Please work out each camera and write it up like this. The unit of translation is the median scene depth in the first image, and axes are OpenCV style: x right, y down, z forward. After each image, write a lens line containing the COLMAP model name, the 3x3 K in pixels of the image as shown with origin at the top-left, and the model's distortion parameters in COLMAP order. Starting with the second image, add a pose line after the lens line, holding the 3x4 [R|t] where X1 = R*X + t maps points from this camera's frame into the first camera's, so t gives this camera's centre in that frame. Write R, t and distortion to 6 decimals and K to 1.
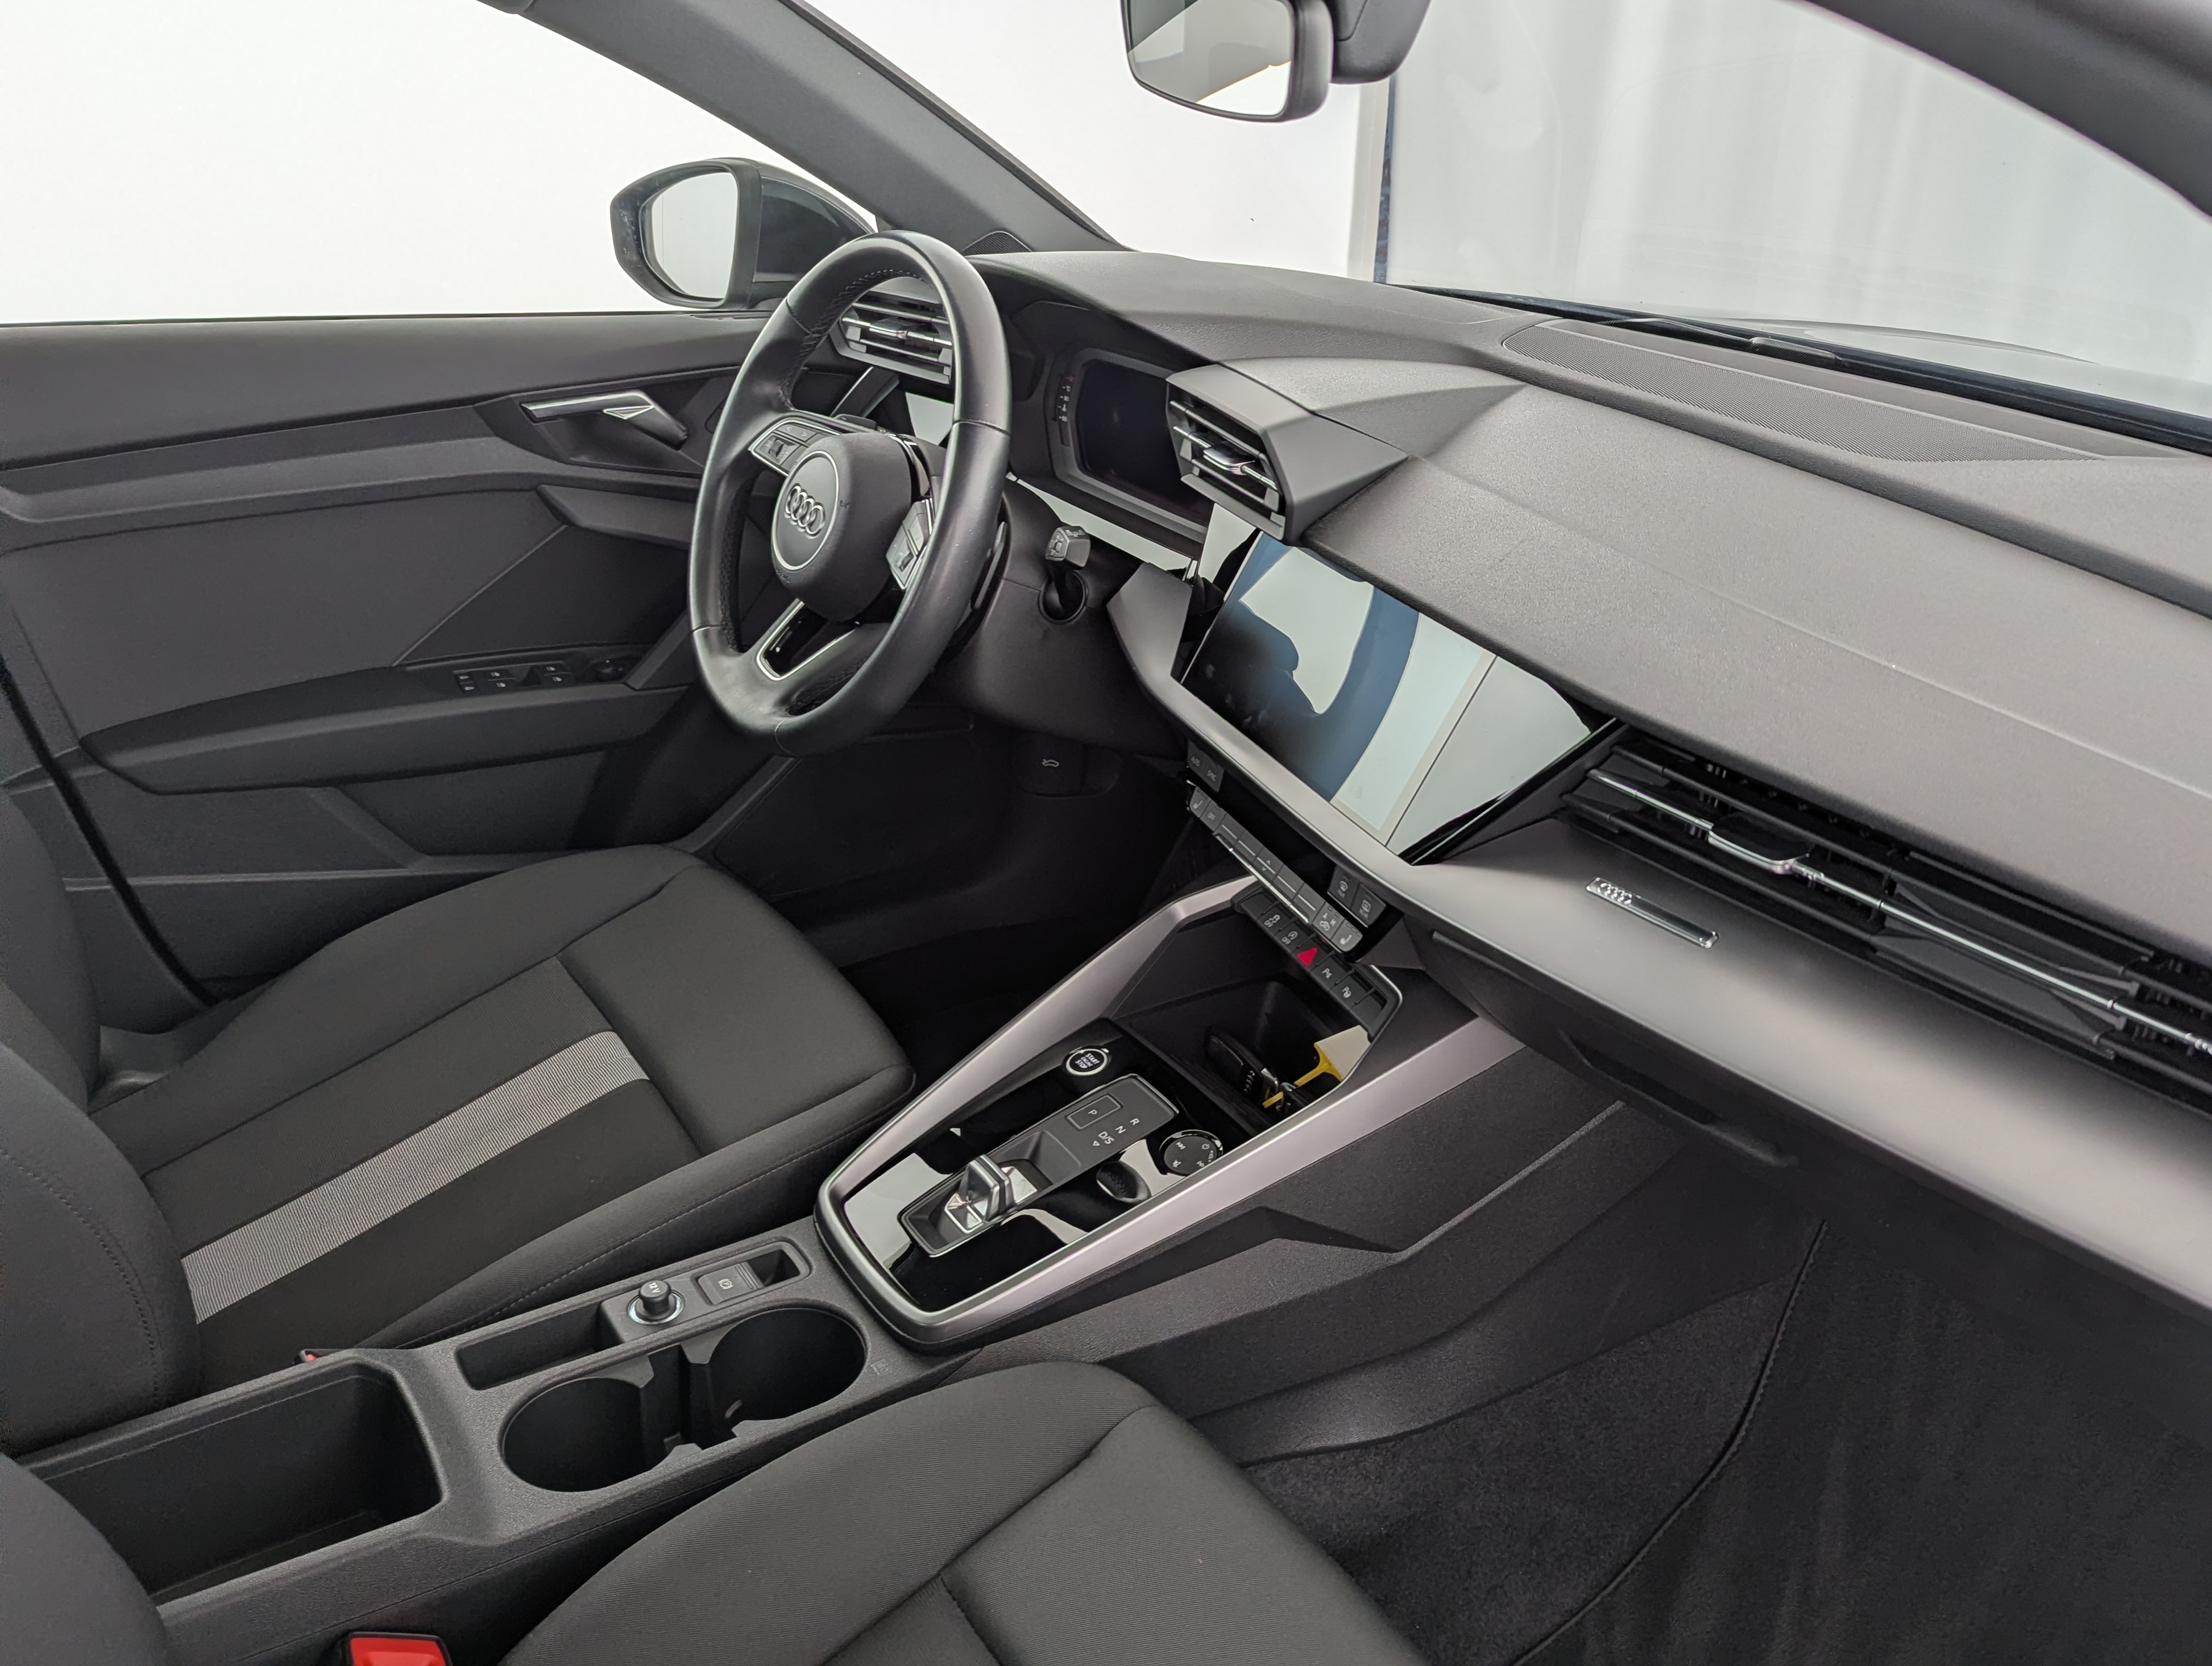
lens RADIAL K [[1514.6, 0, 1110.4], [0, 1514.6, 867.5], [0, 0, 1]] dist [-0.002755, 0.003582]
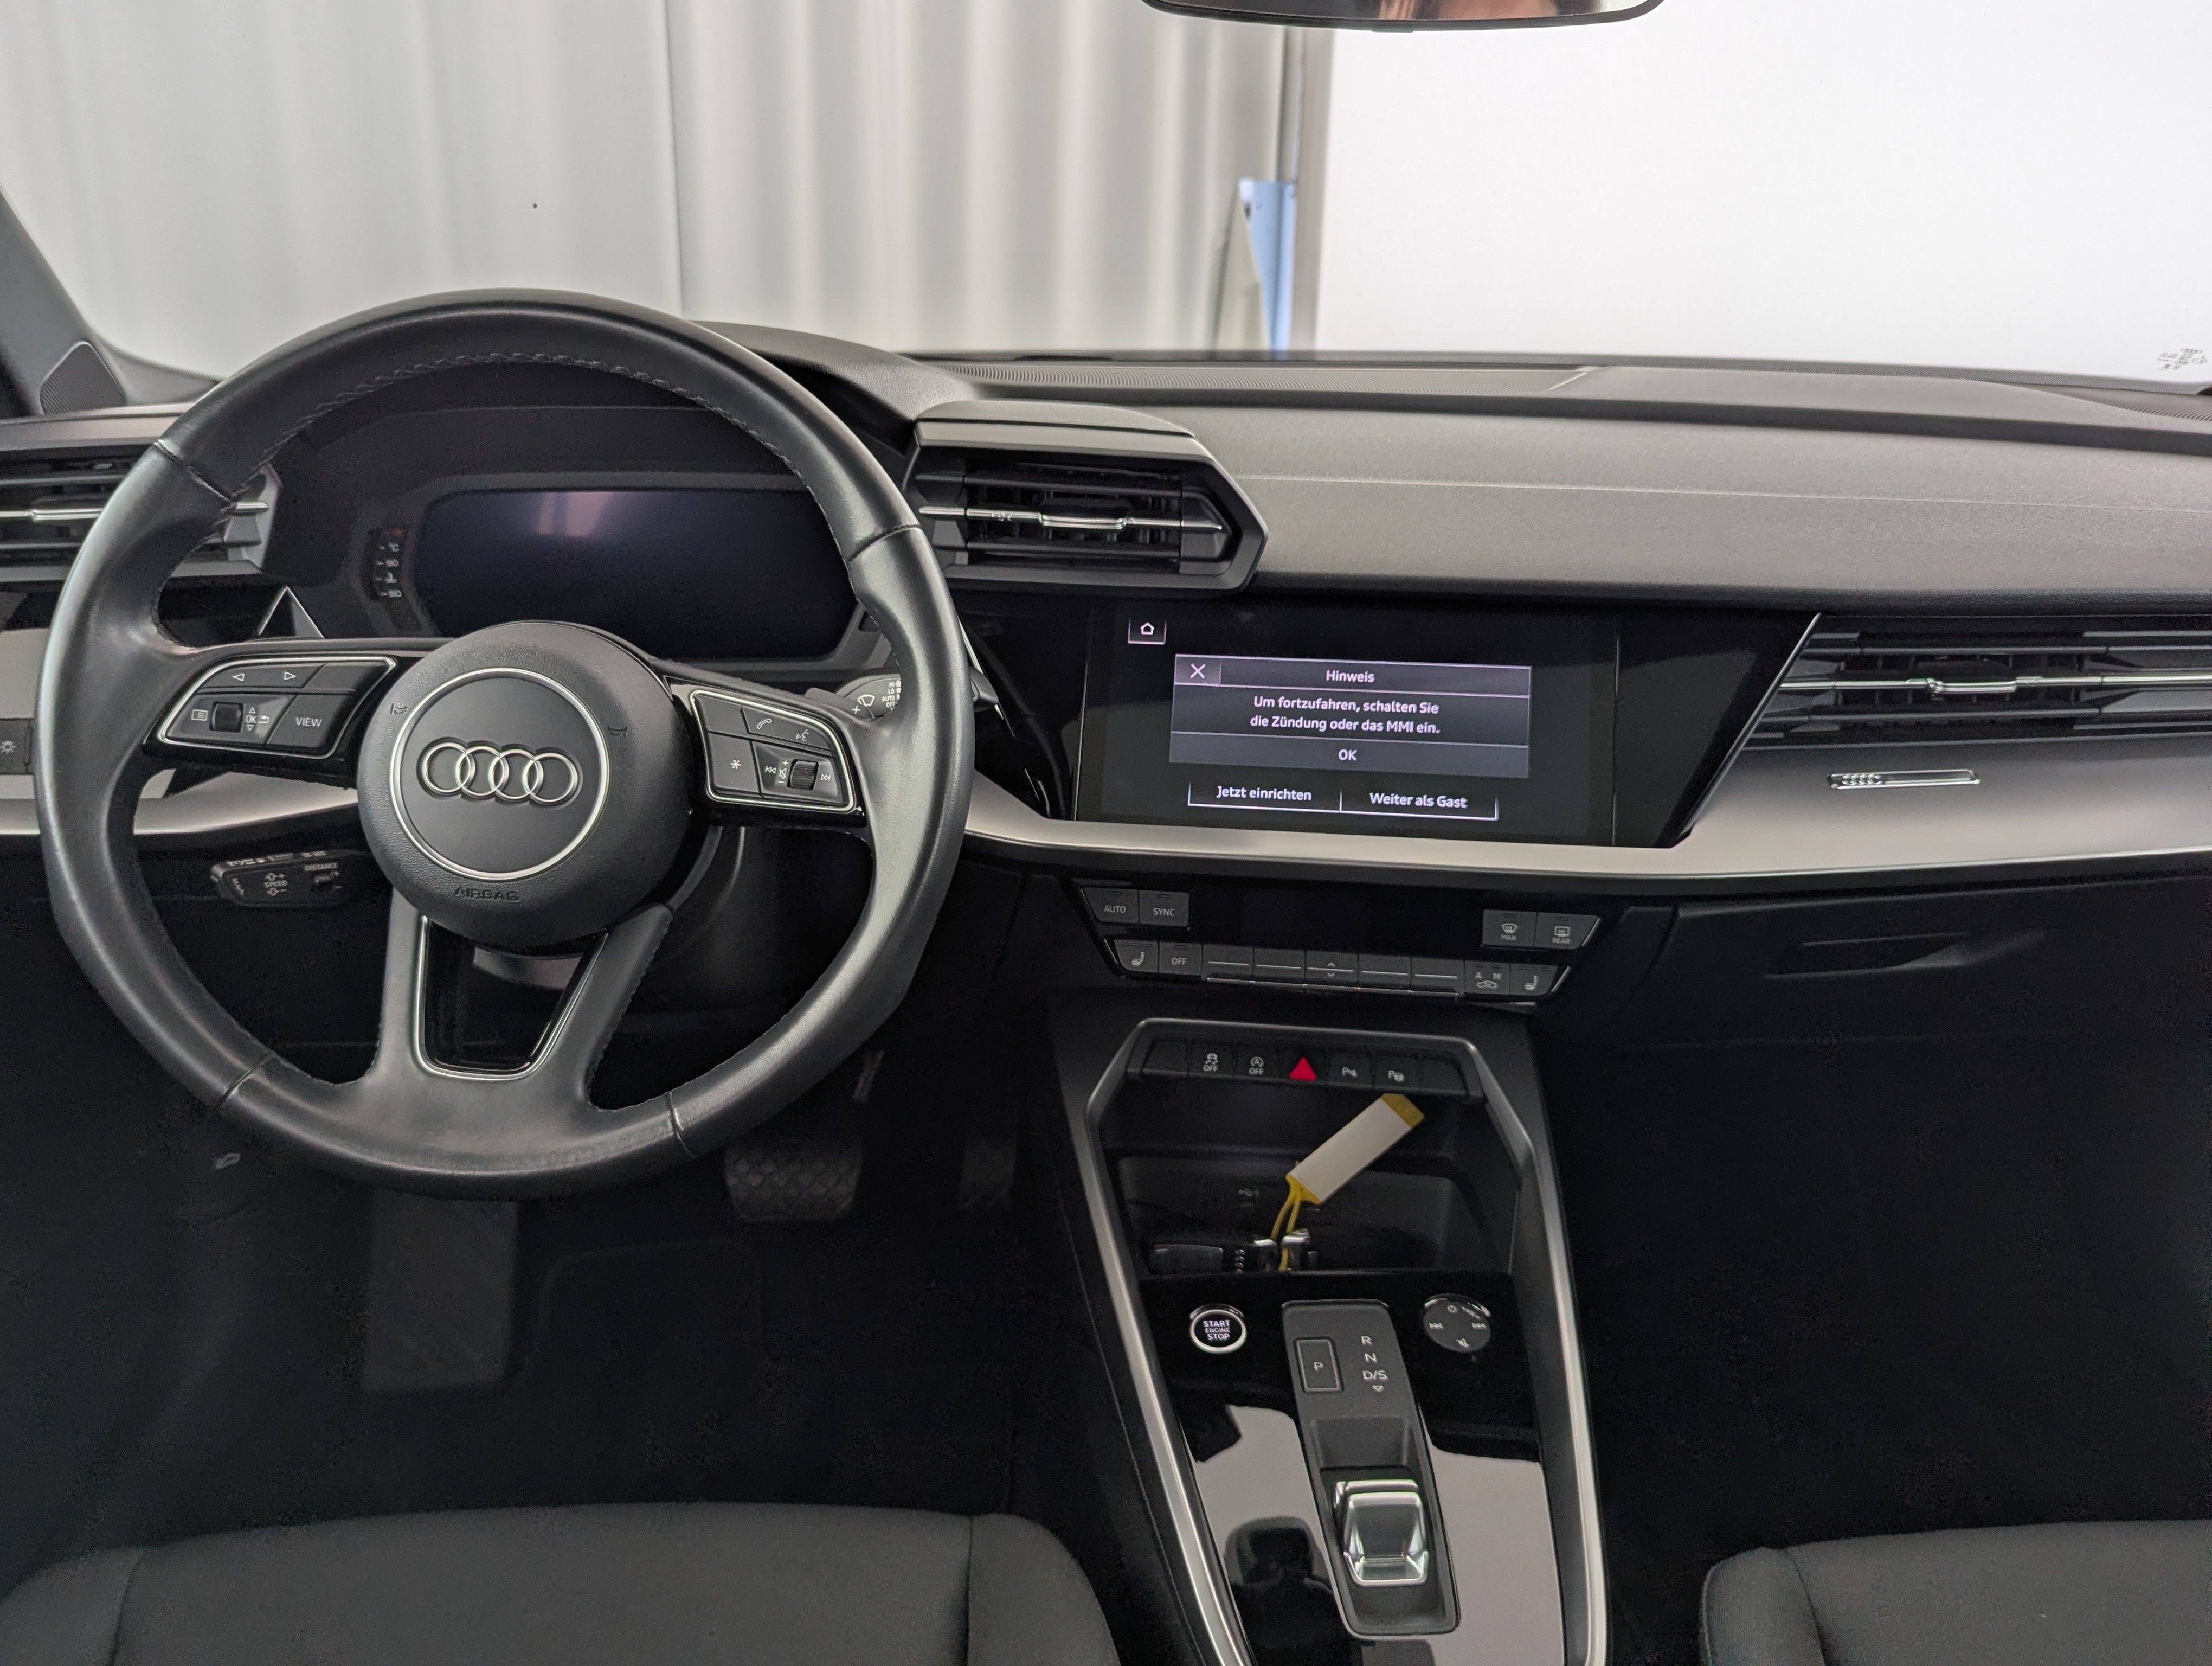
lens RADIAL K [[1714.3, 0, 1129.1], [0, 1714.3, 831.7], [0, 0, 1]] dist [0.026521, 0.000738]
pose [[0.571605, -0.327227, 0.752456, -0.587538], [0.413780, 0.906851, 0.080042, -0.174457], [-0.708558, 0.265599, 0.653761, 0.419789]]
